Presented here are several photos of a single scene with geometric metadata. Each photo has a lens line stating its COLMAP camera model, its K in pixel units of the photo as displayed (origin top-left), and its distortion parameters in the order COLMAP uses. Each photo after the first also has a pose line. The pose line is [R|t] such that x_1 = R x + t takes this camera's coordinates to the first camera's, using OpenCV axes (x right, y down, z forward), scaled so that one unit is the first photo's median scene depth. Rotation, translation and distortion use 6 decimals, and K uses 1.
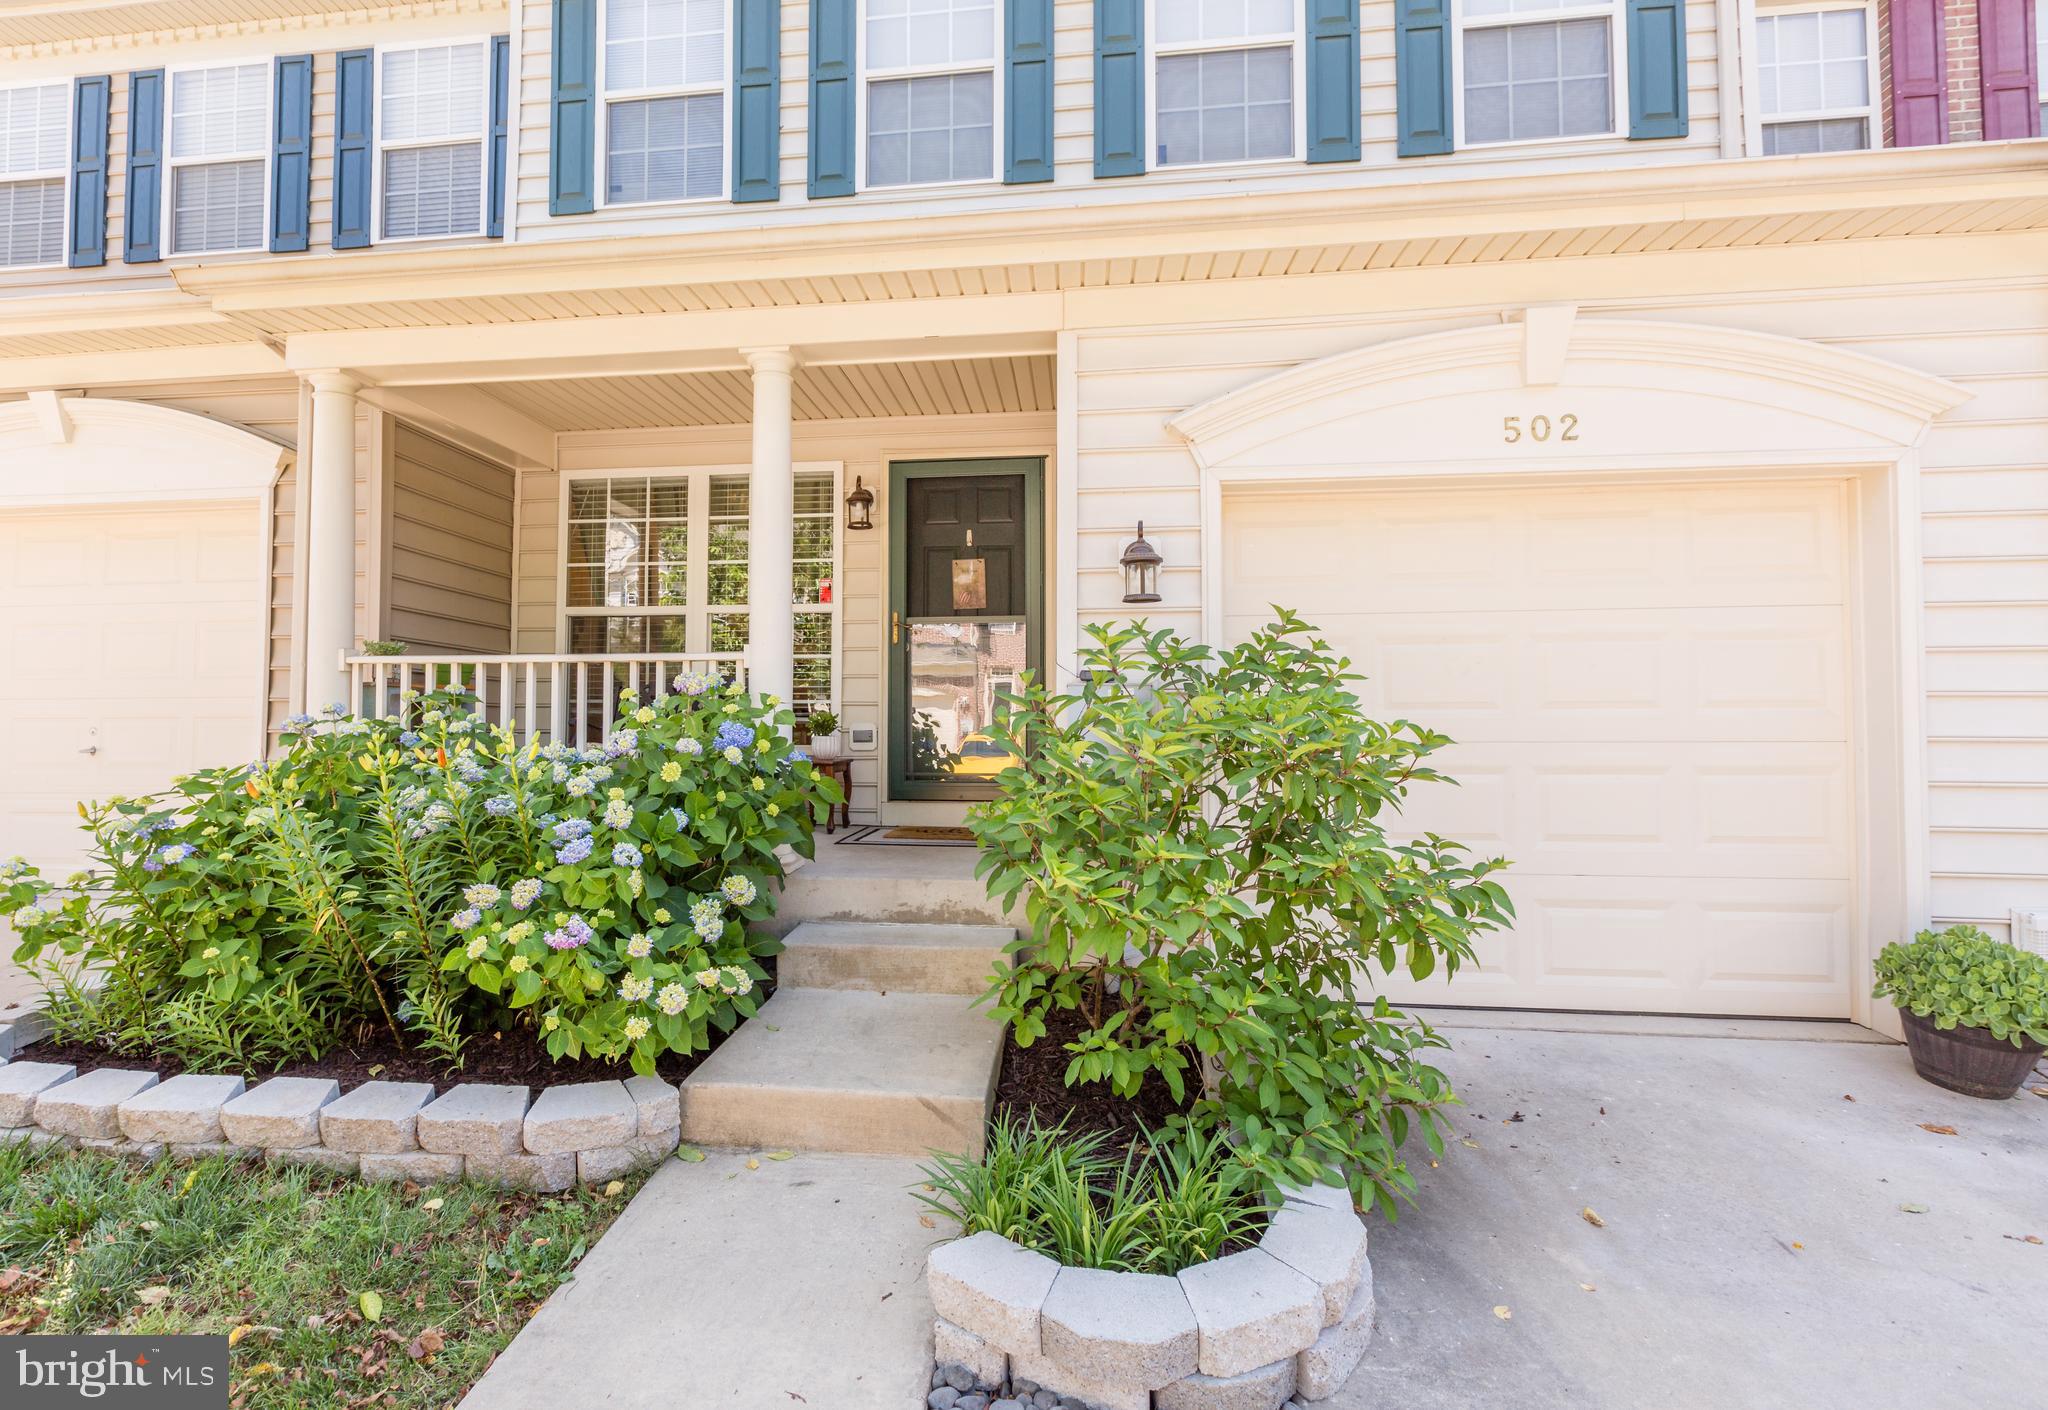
lens RADIAL K [[1038.6, 0, 1023.9], [0, 1038.6, 638.1], [0, 0, 1]] dist [0.007911, -0.002599]
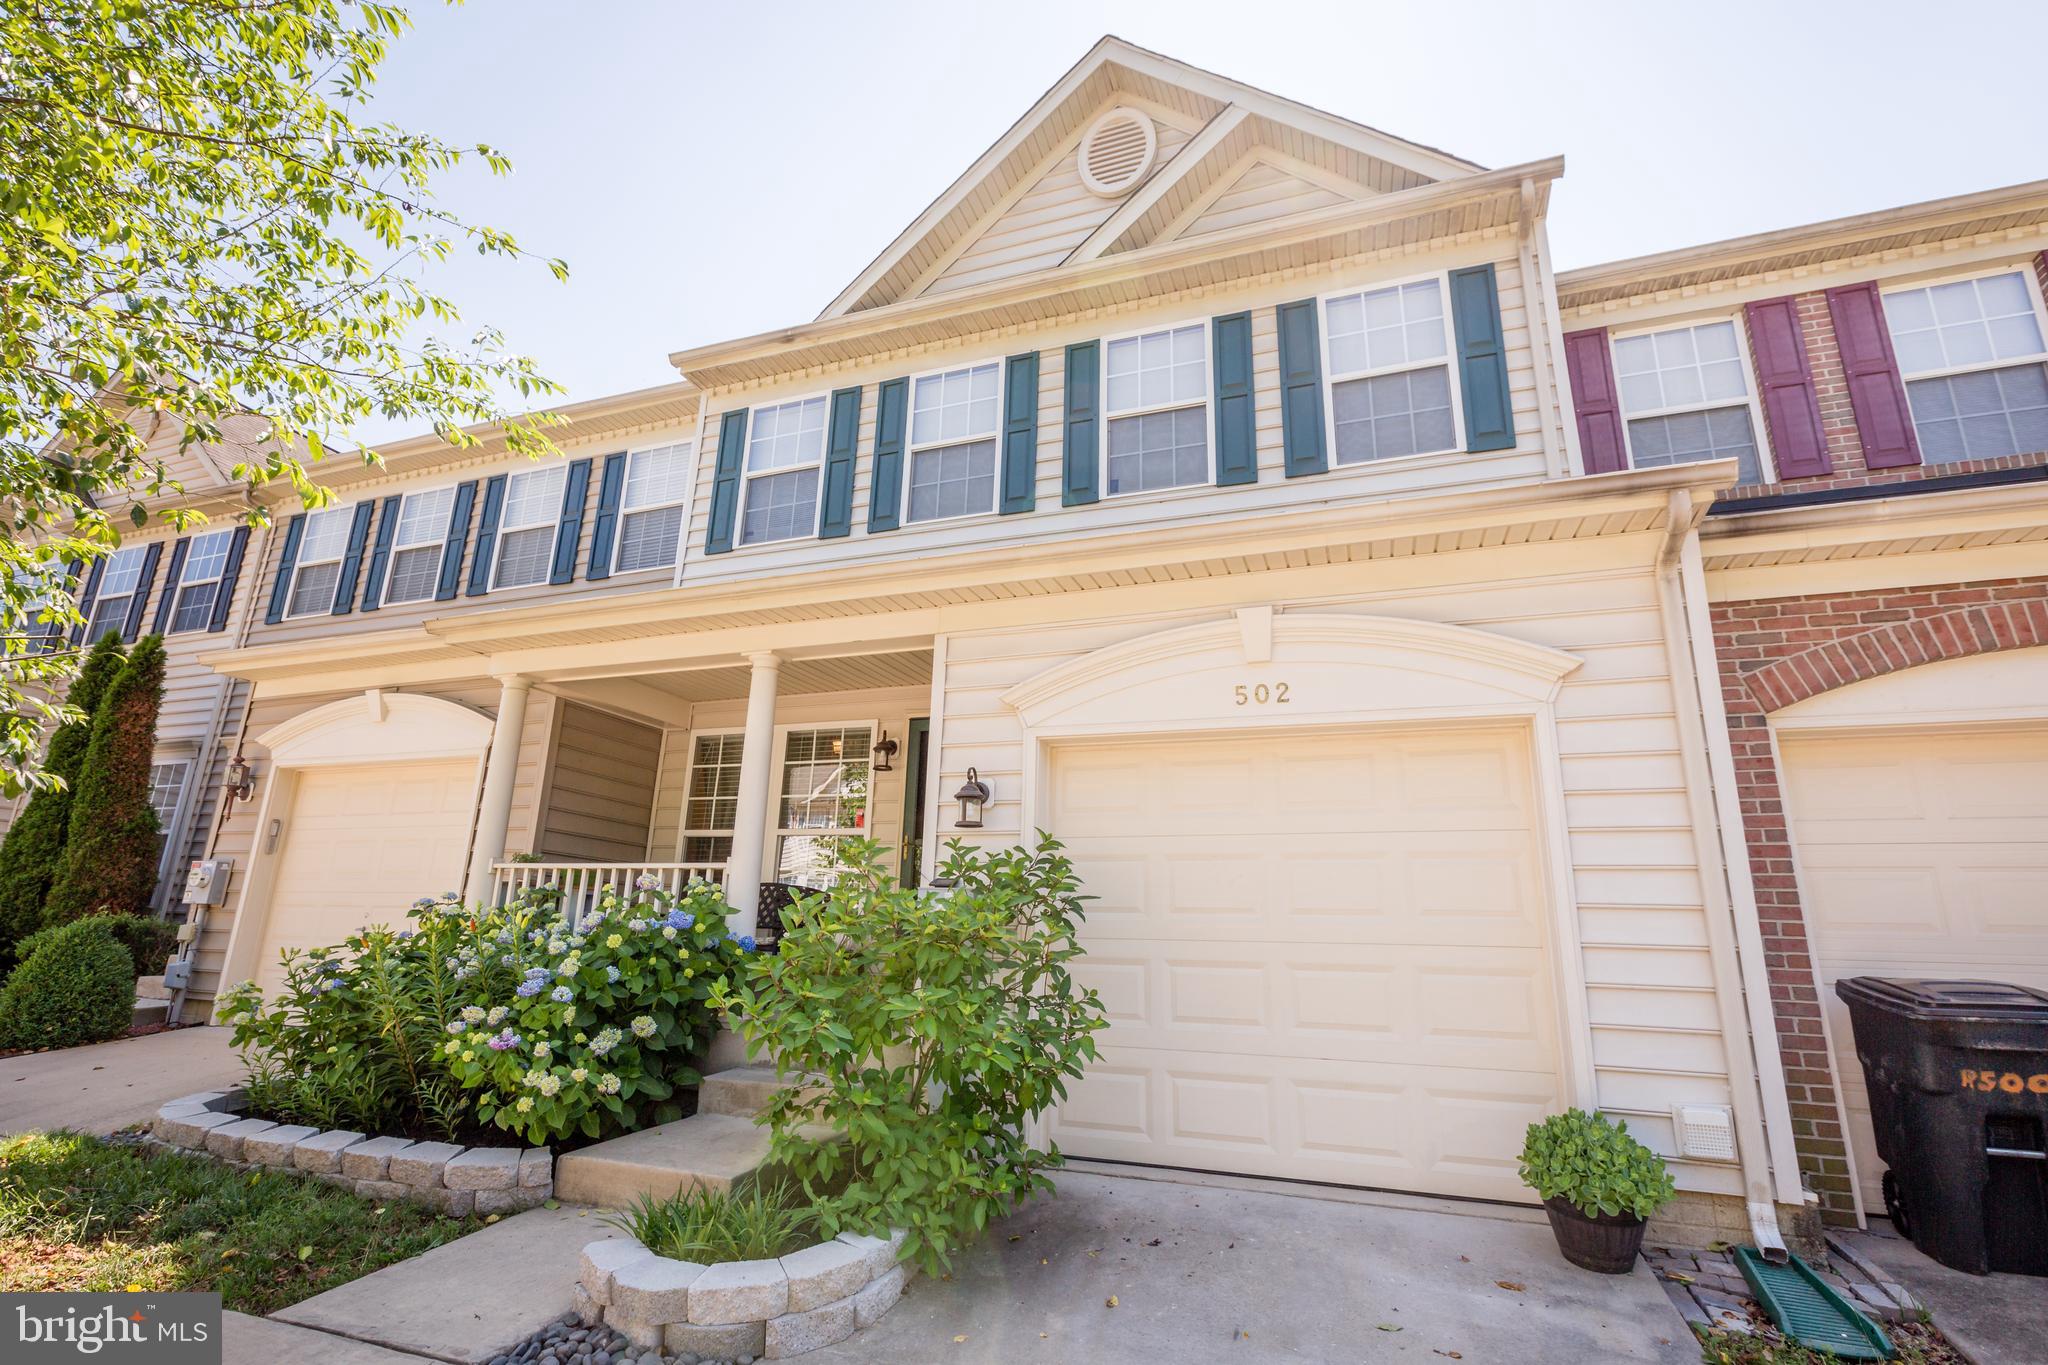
lens RADIAL K [[929.6, 0, 1014.6], [0, 929.6, 639.0], [0, 0, 1]] dist [0.001534, 0.000752]
pose [[0.976757, -0.040730, -0.210447, 0.305087], [-0.009319, 0.972784, -0.231526, 0.005657], [0.214149, 0.228105, 0.949794, -0.145736]]
